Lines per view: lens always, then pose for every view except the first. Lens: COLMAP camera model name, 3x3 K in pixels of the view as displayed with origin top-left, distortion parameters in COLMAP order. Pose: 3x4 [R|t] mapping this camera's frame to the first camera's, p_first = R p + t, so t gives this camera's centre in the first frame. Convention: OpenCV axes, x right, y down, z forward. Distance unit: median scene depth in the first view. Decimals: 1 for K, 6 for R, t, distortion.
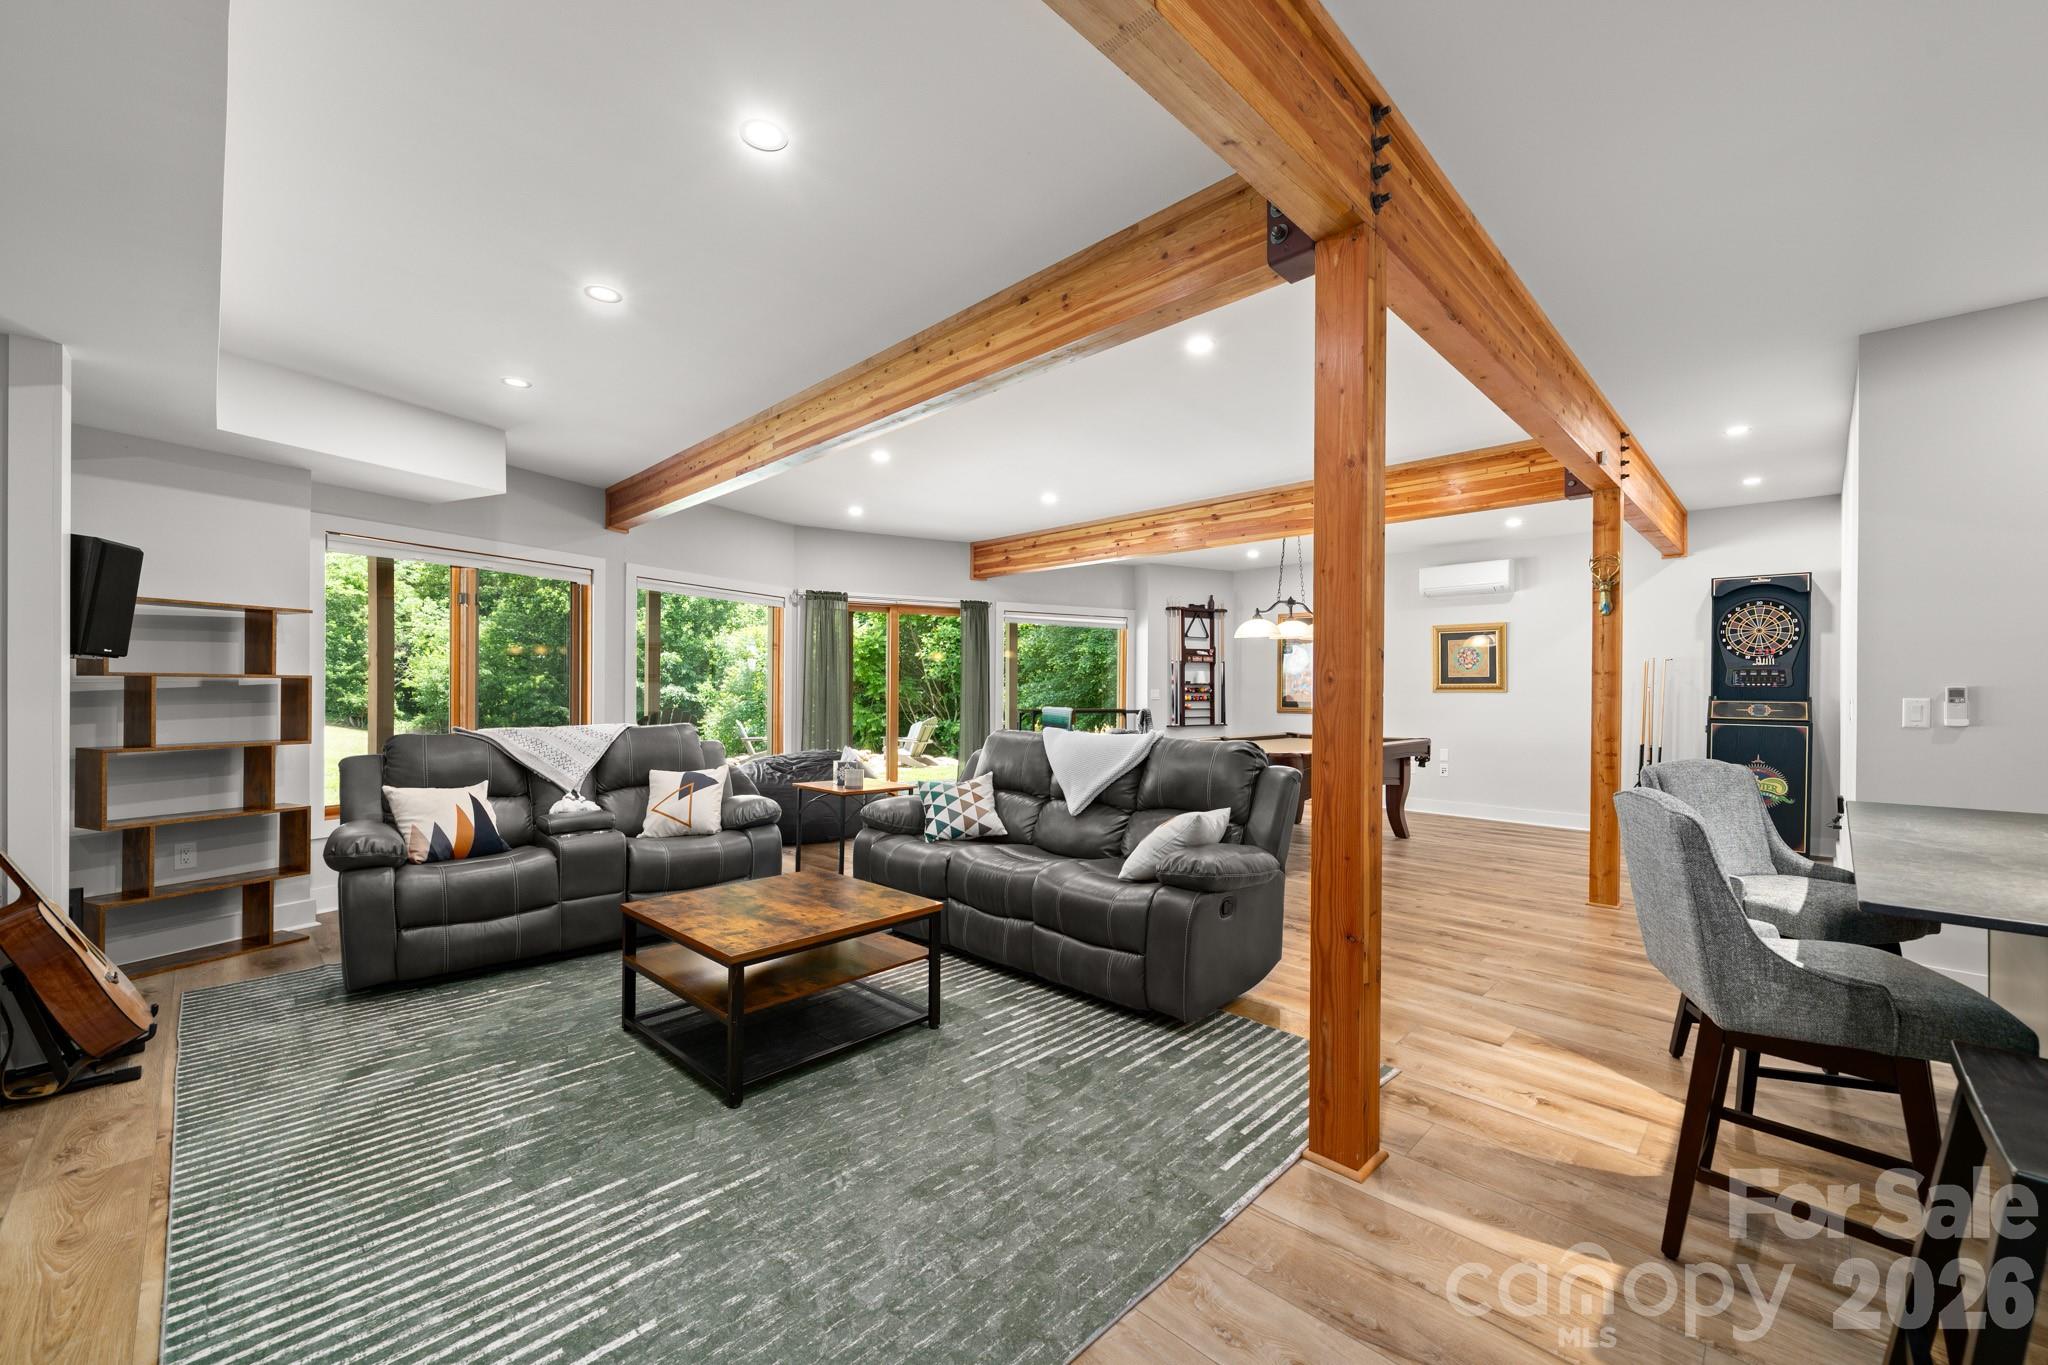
lens RADIAL K [[807.6, 0, 993.7], [0, 807.6, 690.6], [0, 0, 1]] dist [-0.001249, -0.000020]
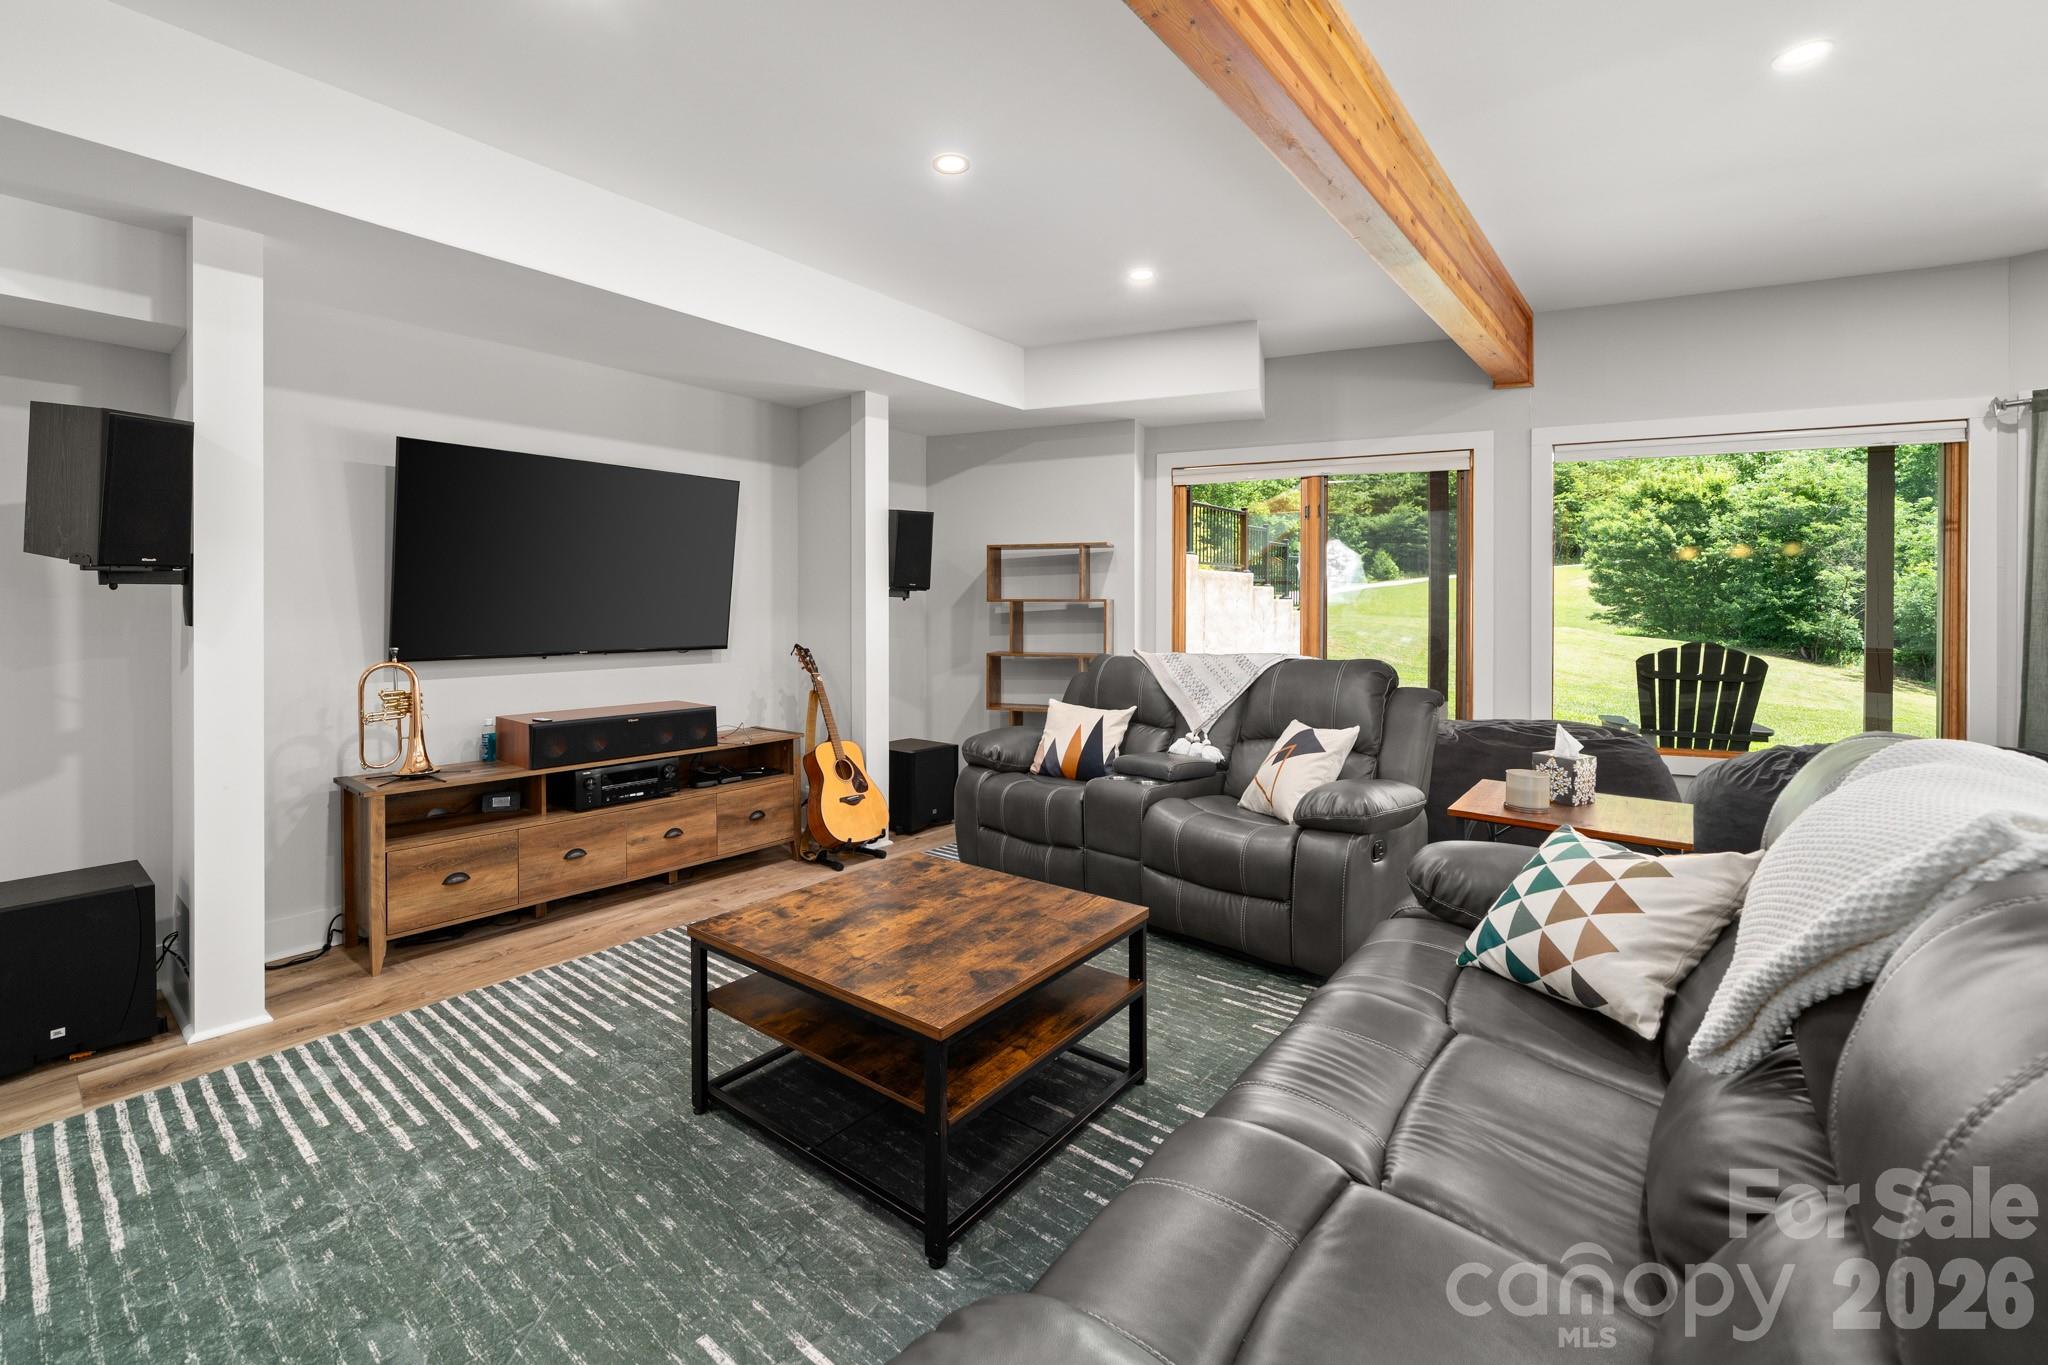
lens RADIAL K [[858.9, 0, 1022.3], [0, 858.9, 619.4], [0, 0, 1]] dist [-0.004651, -0.000220]
pose [[0.112180, 0.005064, -0.993675, 0.409217], [-0.002849, 0.999985, 0.004774, 0.005645], [0.993684, 0.002295, 0.112193, 0.861004]]
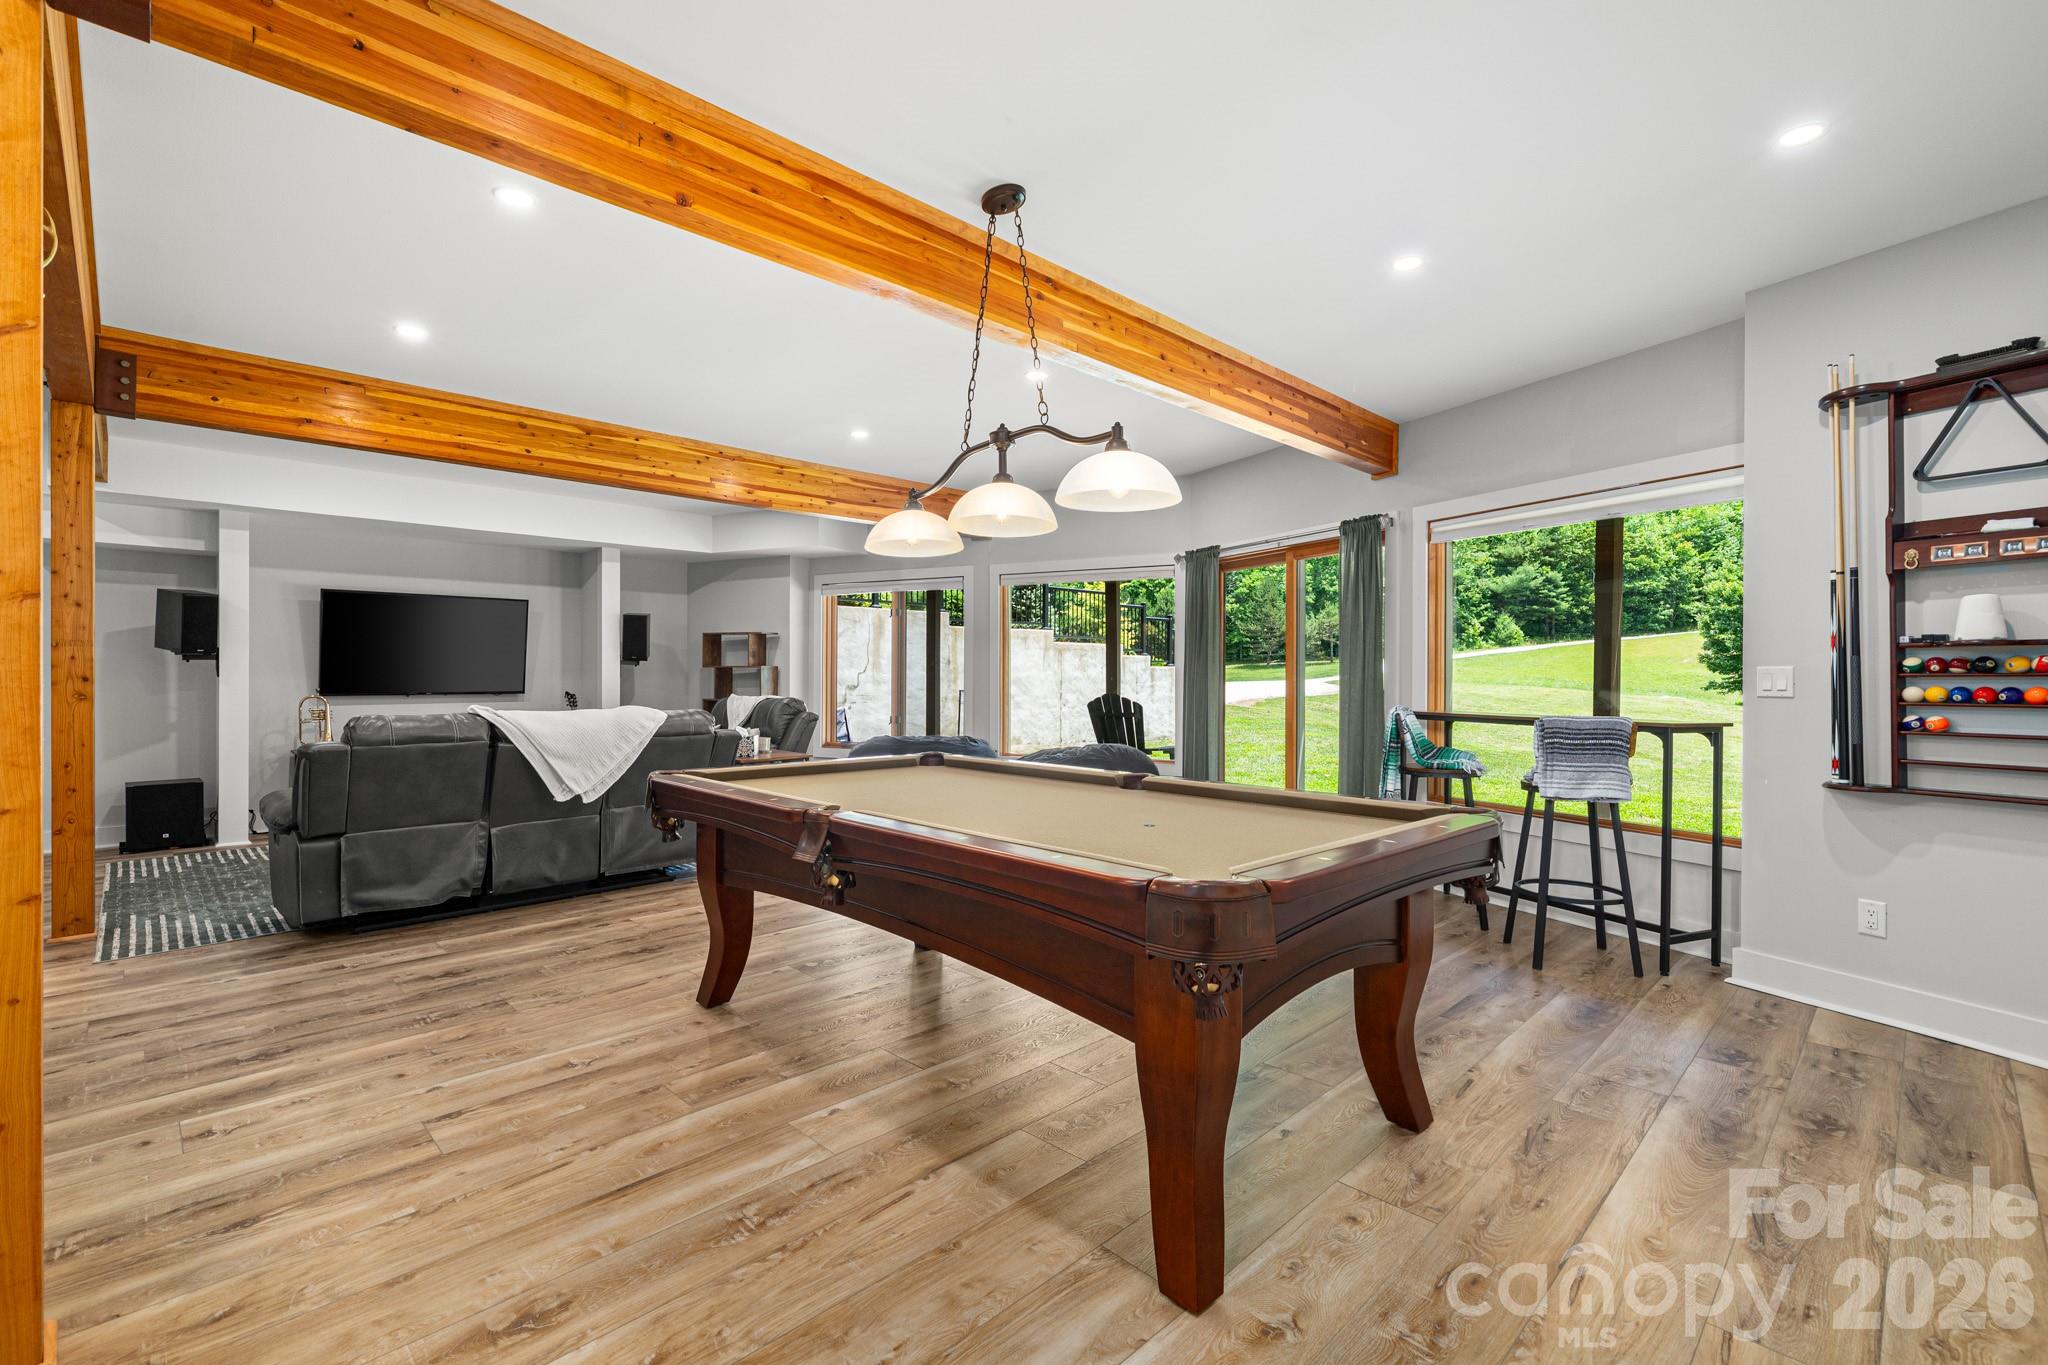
lens RADIAL K [[898.1, 0, 1065.6], [0, 898.1, 689.8], [0, 0, 1]] dist [-0.000717, 0.000097]
pose [[0.038789, 0.008320, -0.999213, 1.513300], [-0.005493, 0.999952, 0.008113, 0.018488], [0.999232, 0.005174, 0.038833, 1.901425]]
